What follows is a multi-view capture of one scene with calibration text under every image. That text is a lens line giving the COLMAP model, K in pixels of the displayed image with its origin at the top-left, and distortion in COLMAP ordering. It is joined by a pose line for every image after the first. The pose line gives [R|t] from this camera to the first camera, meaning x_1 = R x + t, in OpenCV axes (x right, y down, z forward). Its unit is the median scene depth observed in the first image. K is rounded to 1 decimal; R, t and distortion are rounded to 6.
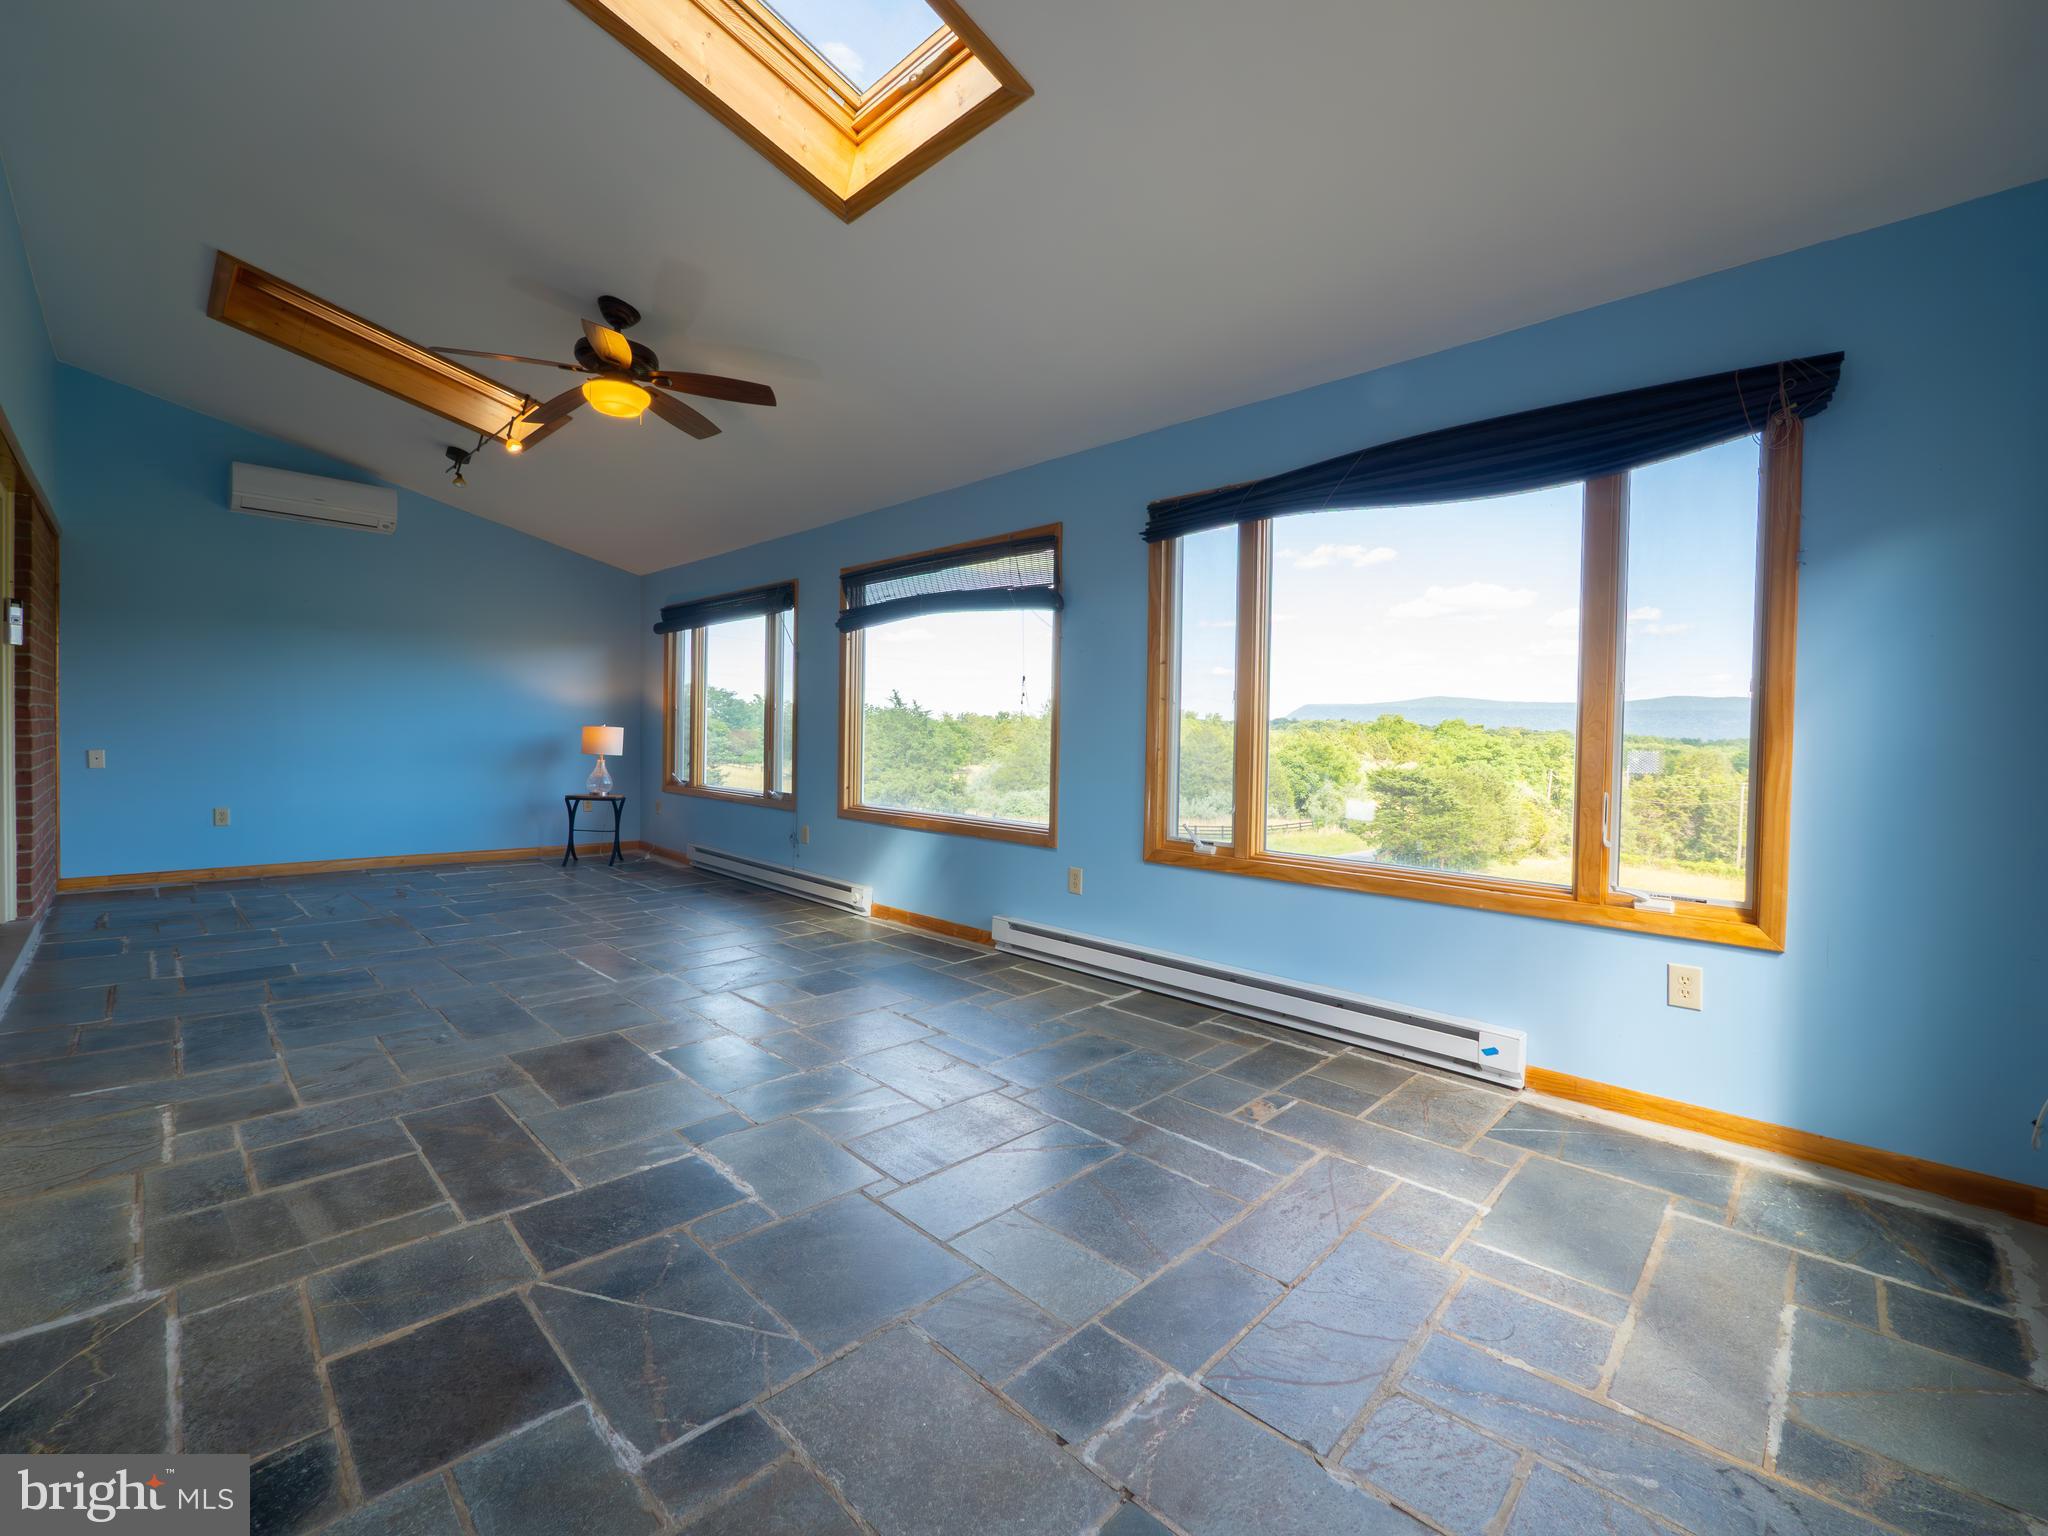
lens RADIAL K [[865.5, 0, 1019.4], [0, 865.5, 758.7], [0, 0, 1]] dist [-0.005720, 0.001033]
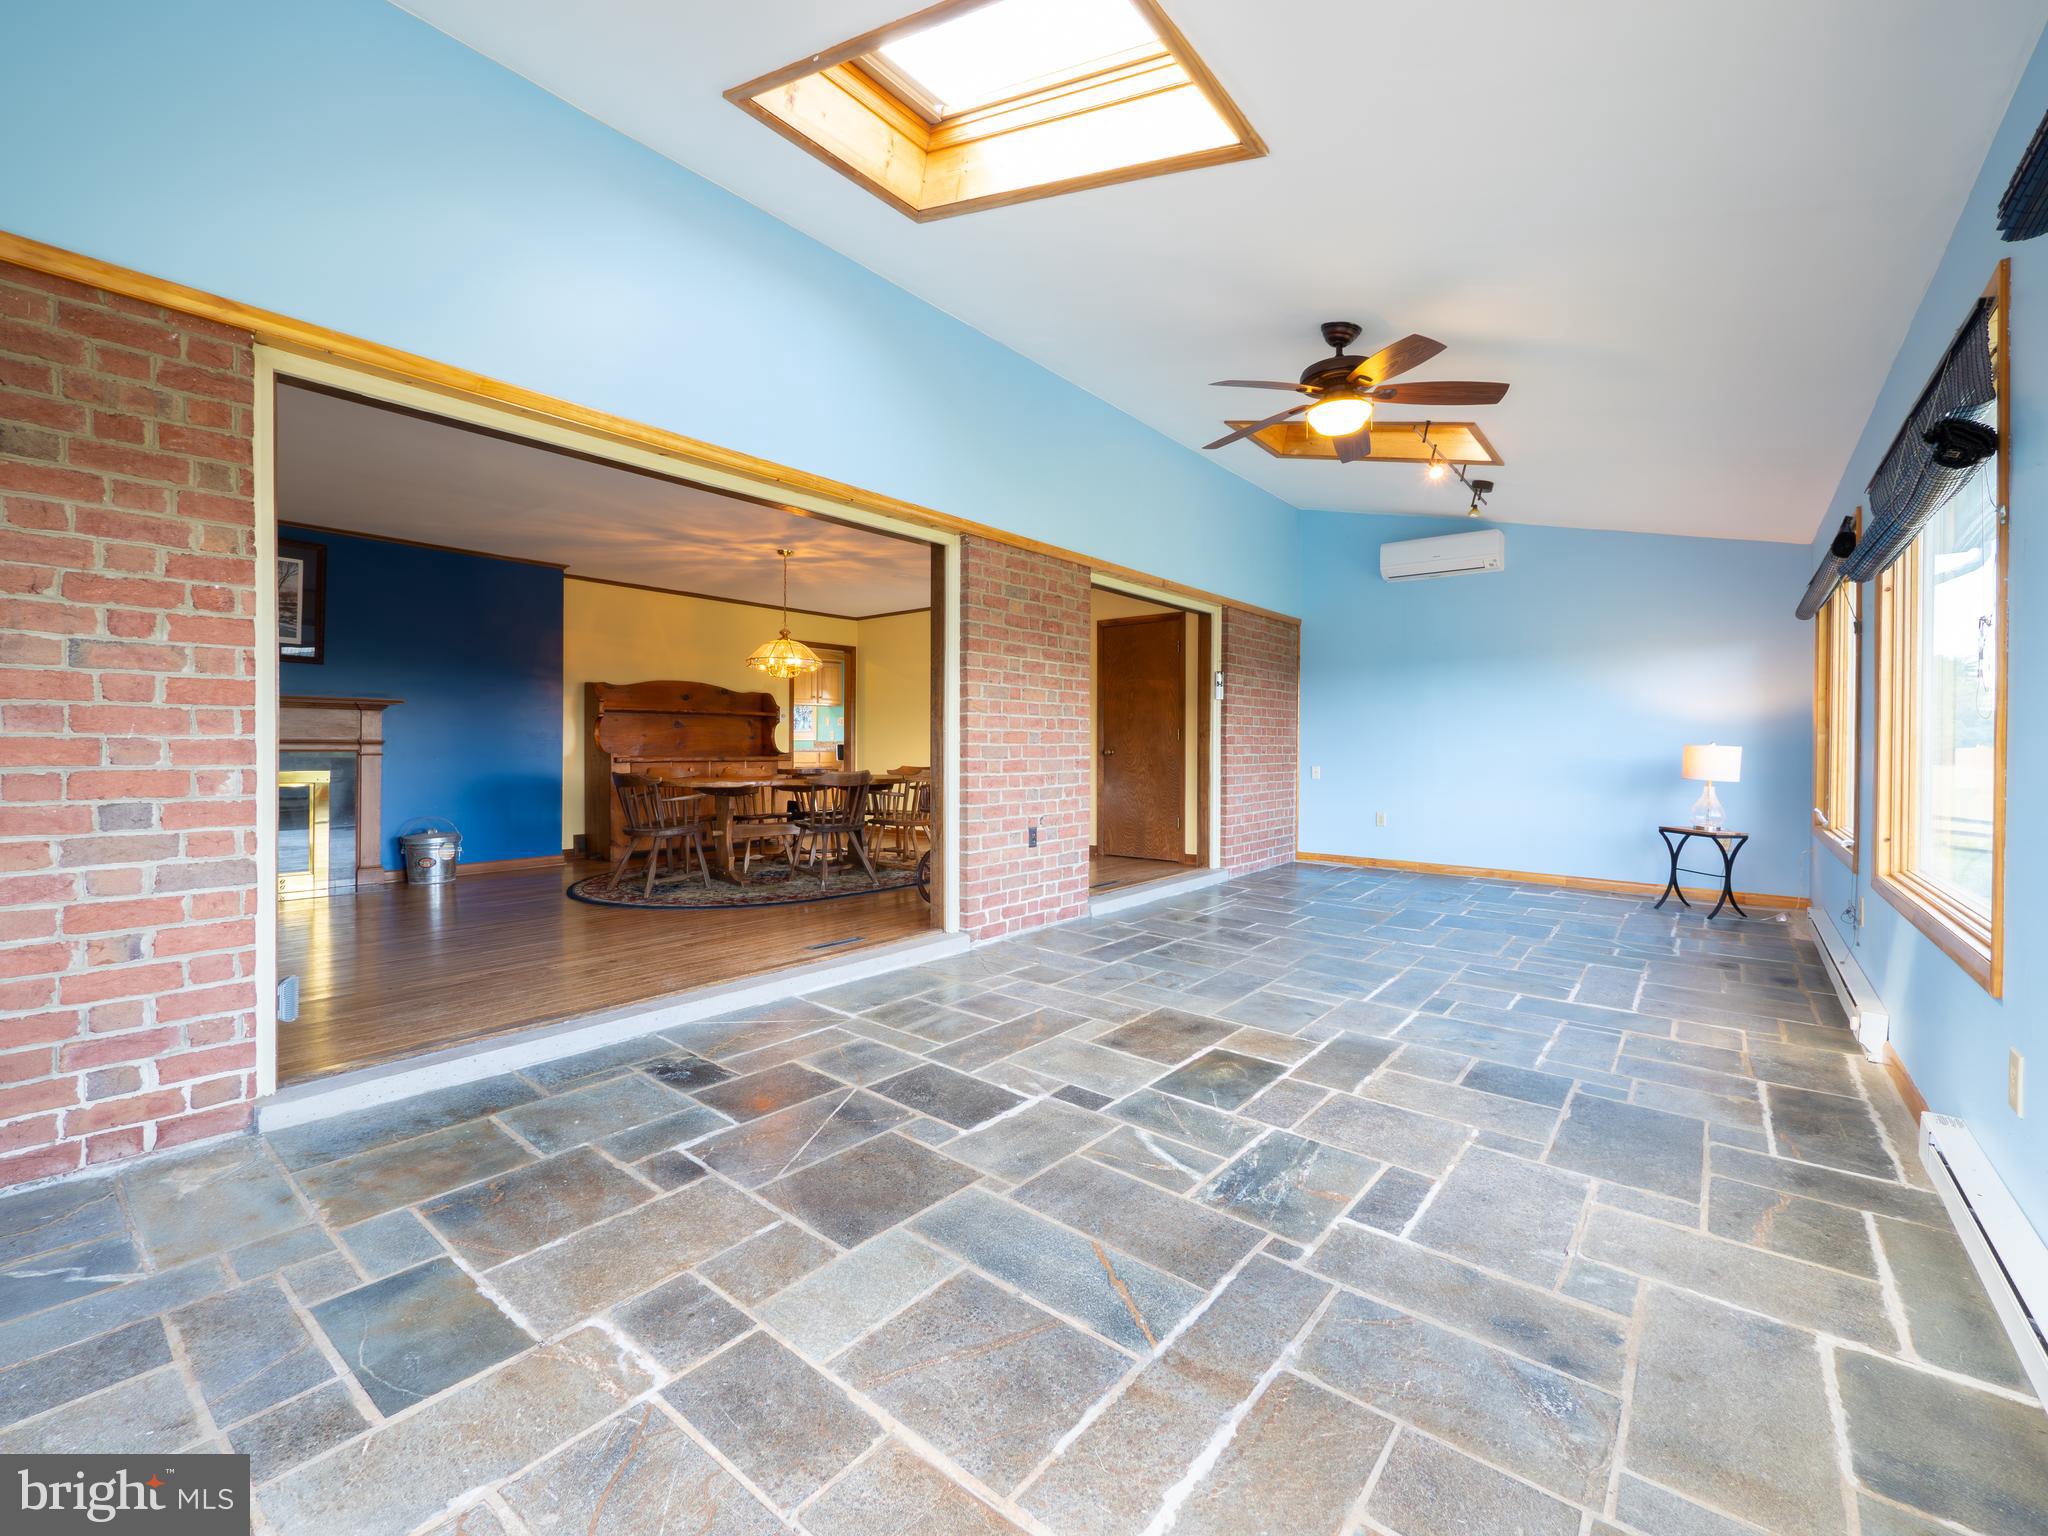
lens RADIAL K [[865.5, 0, 1022.5], [0, 865.5, 755.0], [0, 0, 1]] dist [-0.005720, 0.001033]
pose [[0.101766, -0.005669, -0.994792, 0.609303], [-0.034487, 0.999363, -0.009223, 0.002040], [0.994210, 0.035246, 0.101506, 0.653049]]
